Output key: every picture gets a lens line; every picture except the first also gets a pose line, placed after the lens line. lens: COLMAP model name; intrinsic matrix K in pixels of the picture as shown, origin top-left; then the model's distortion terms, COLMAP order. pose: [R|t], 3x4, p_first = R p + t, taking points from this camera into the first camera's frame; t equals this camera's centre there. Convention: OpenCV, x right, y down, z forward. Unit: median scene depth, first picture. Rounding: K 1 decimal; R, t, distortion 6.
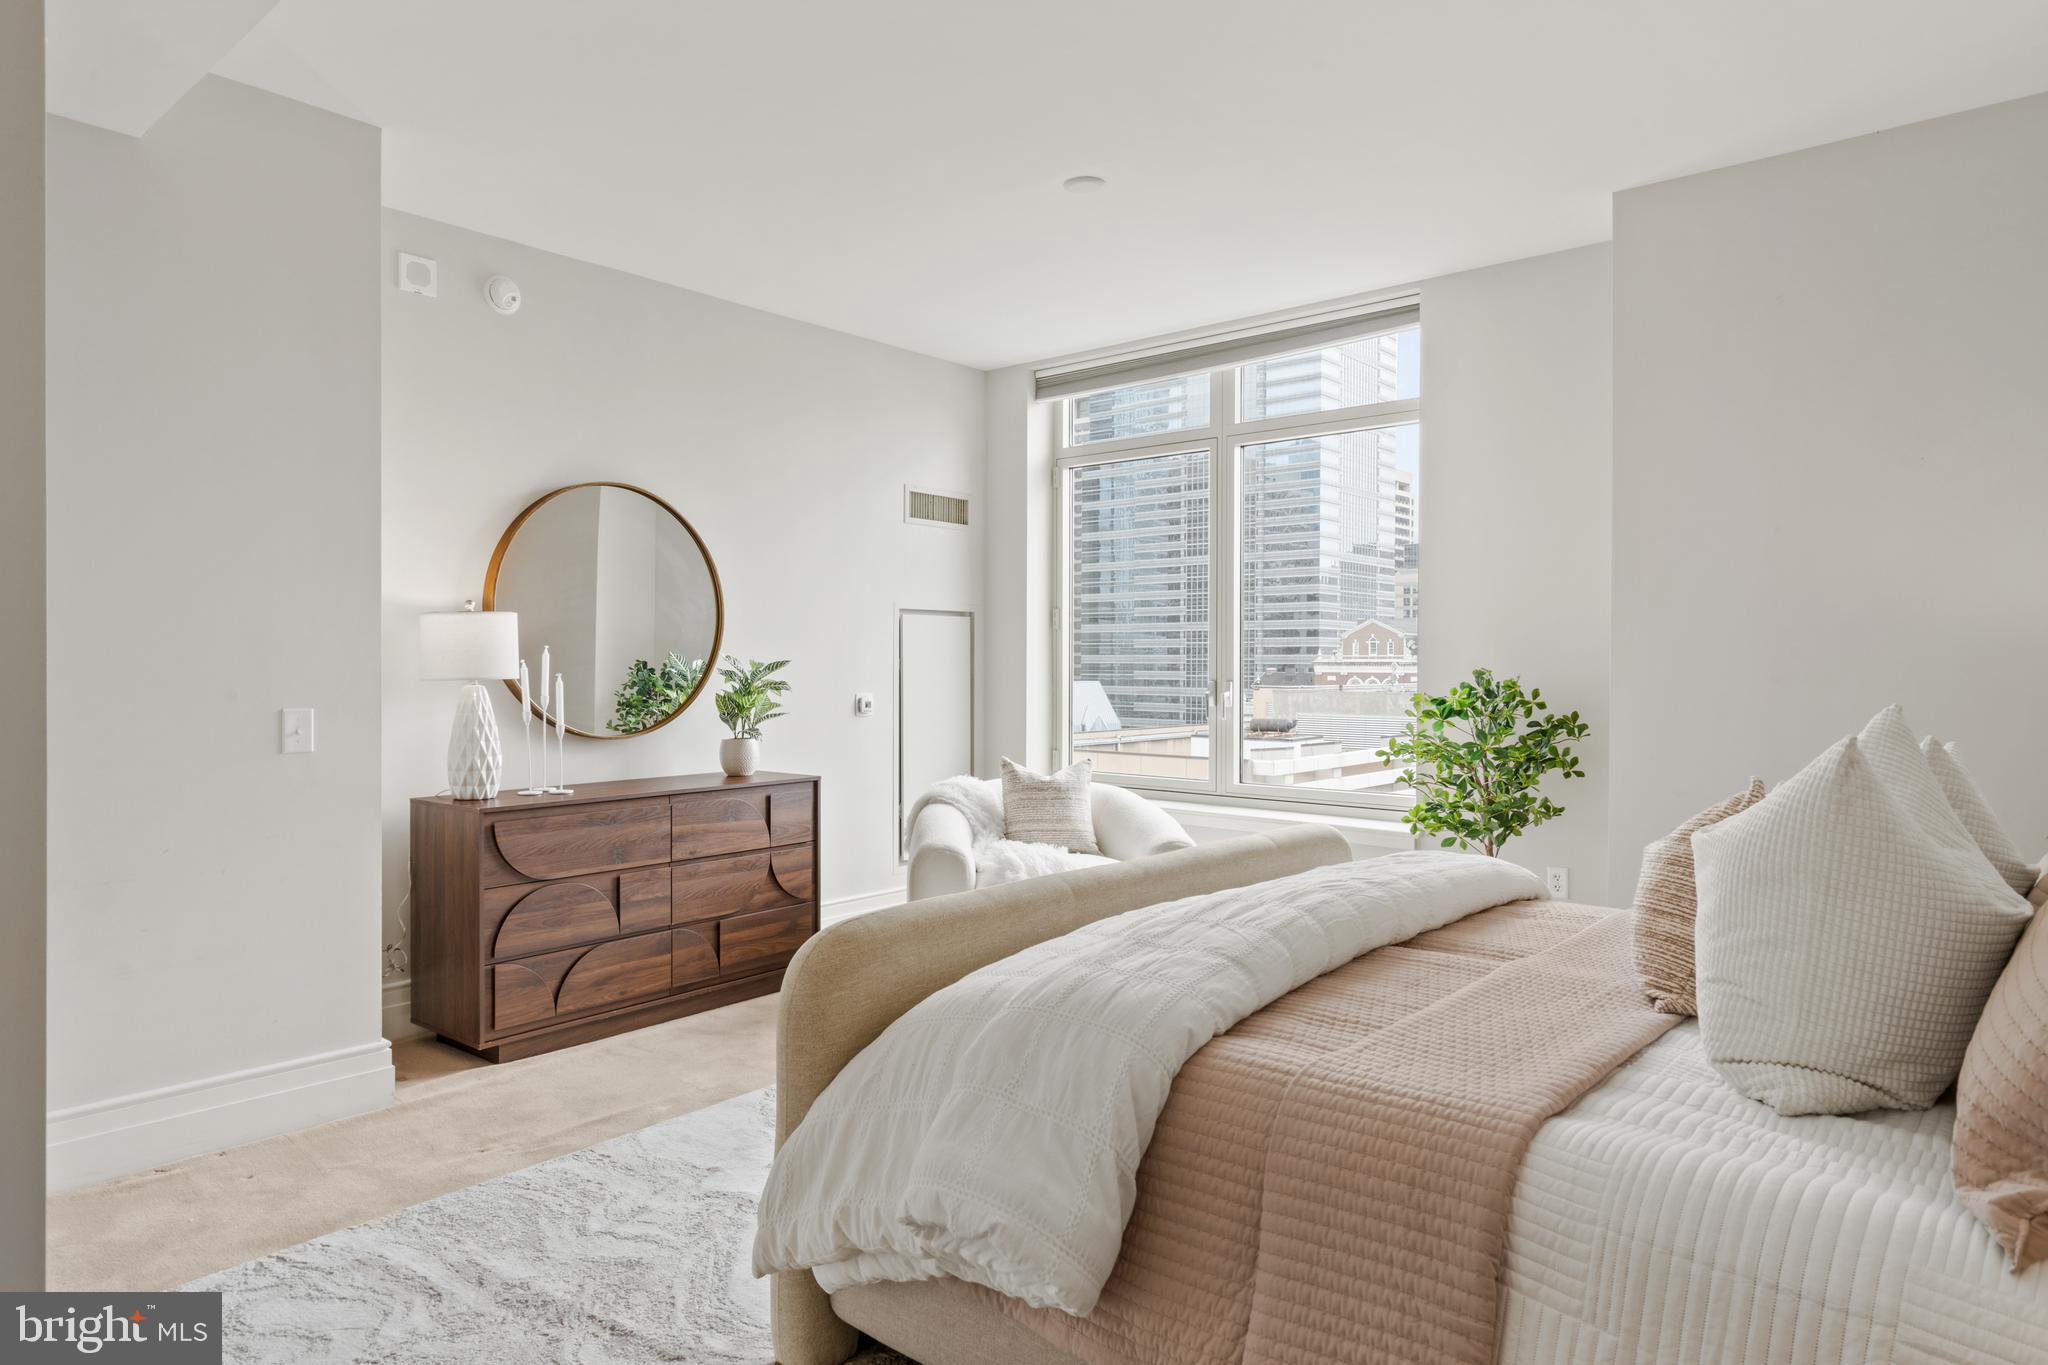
lens RADIAL K [[1240.9, 0, 1014.1], [0, 1240.9, 669.0], [0, 0, 1]] dist [0.005127, 0.003003]
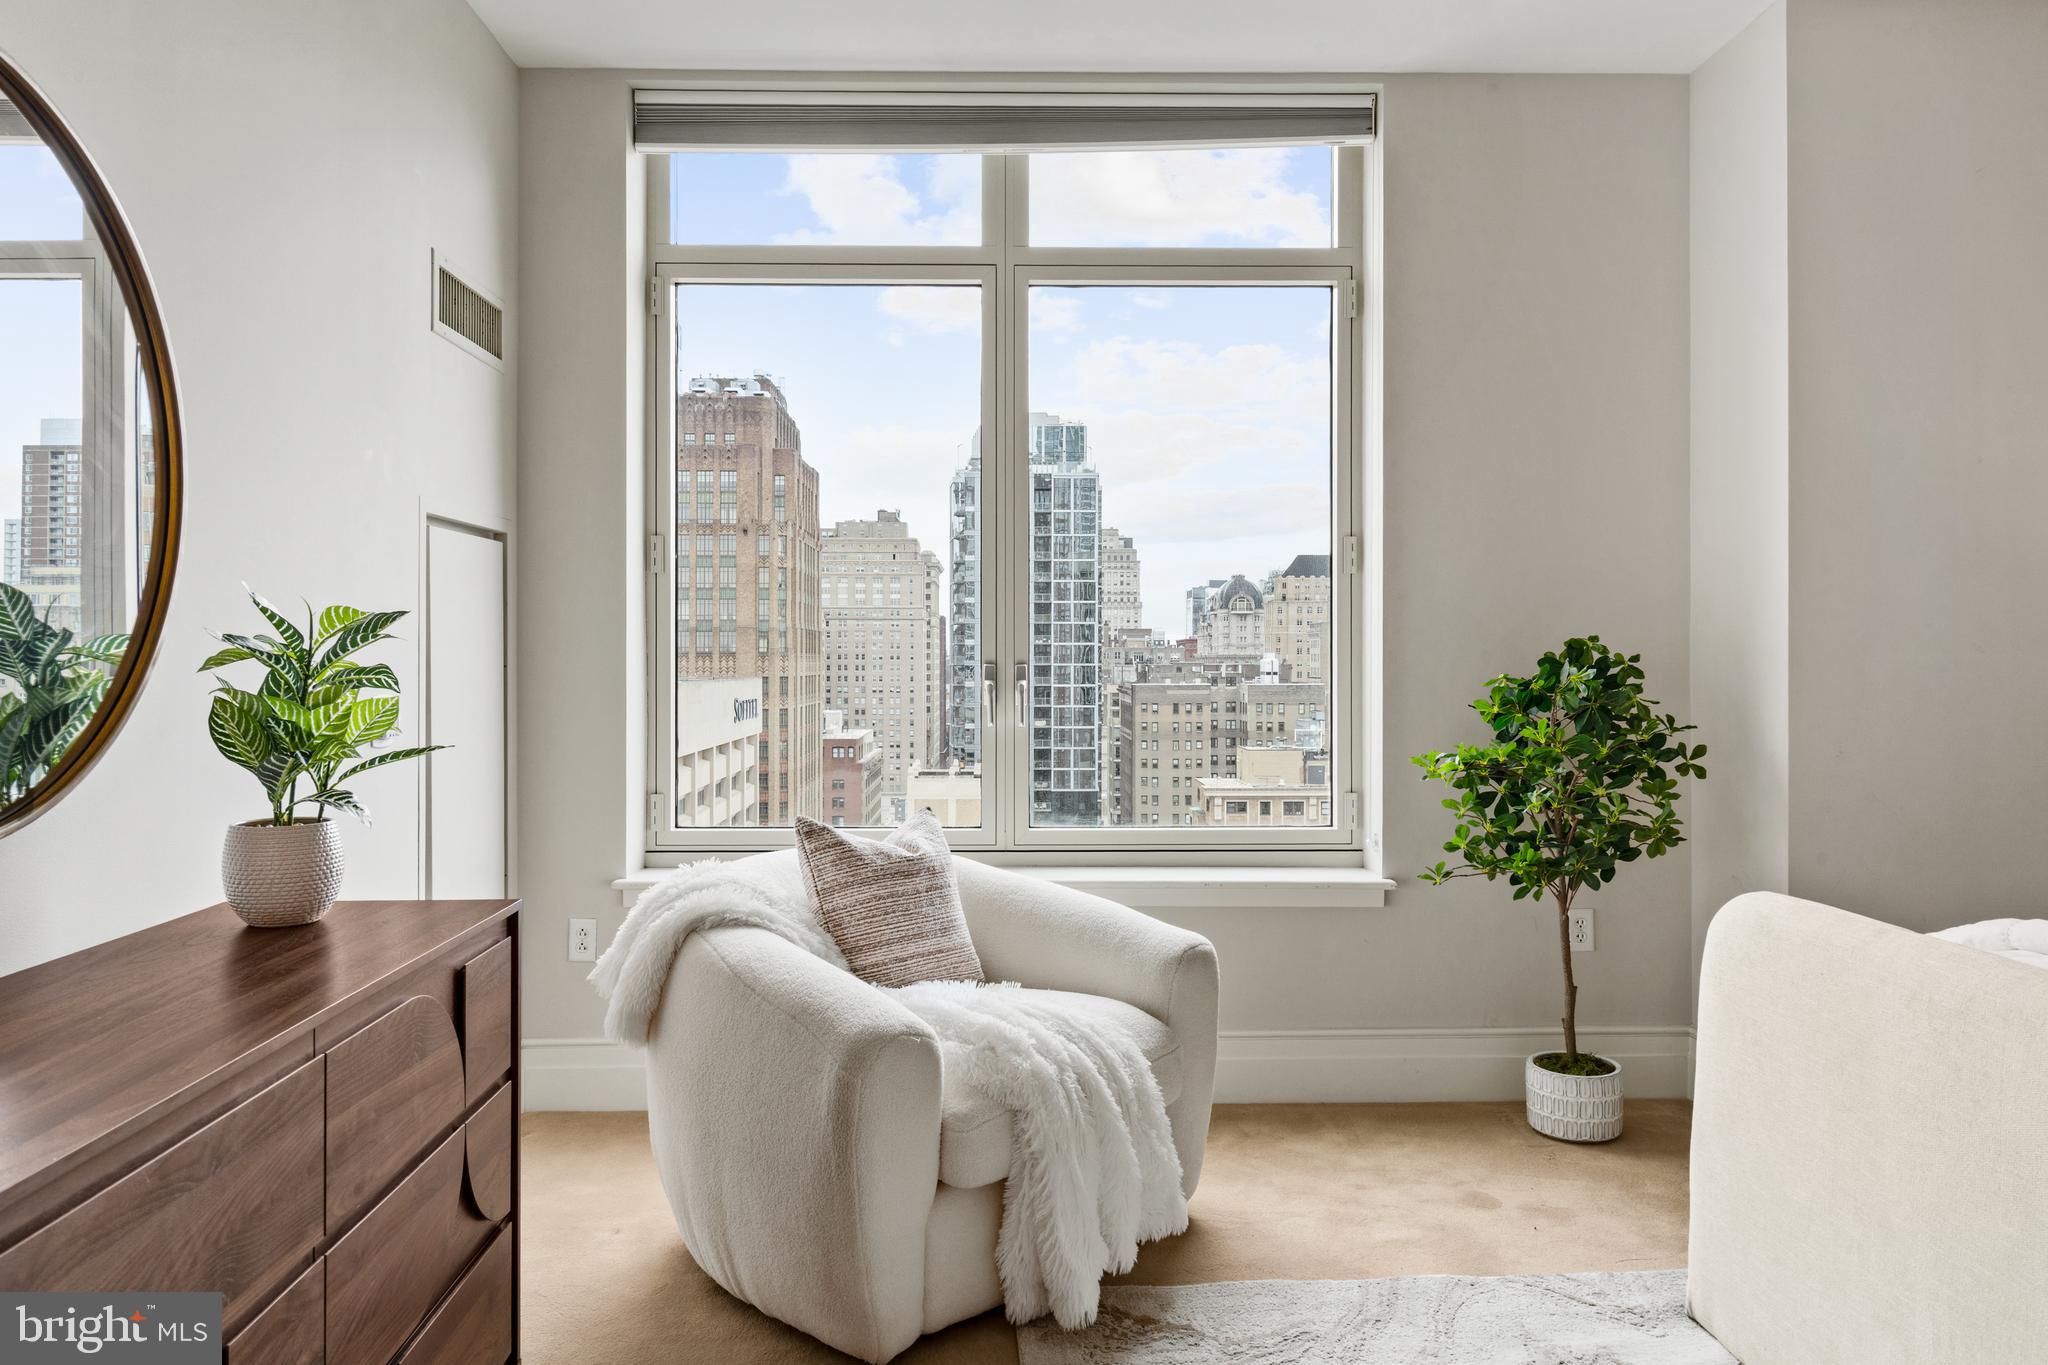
lens RADIAL K [[1421.9, 0, 1034.2], [0, 1421.9, 671.5], [0, 0, 1]] dist [0.005525, -0.000367]
pose [[0.743299, -0.004777, 0.668942, -0.328862], [0.003438, 0.999989, 0.003321, 0.011895], [-0.668951, -0.000169, 0.743307, 0.528205]]
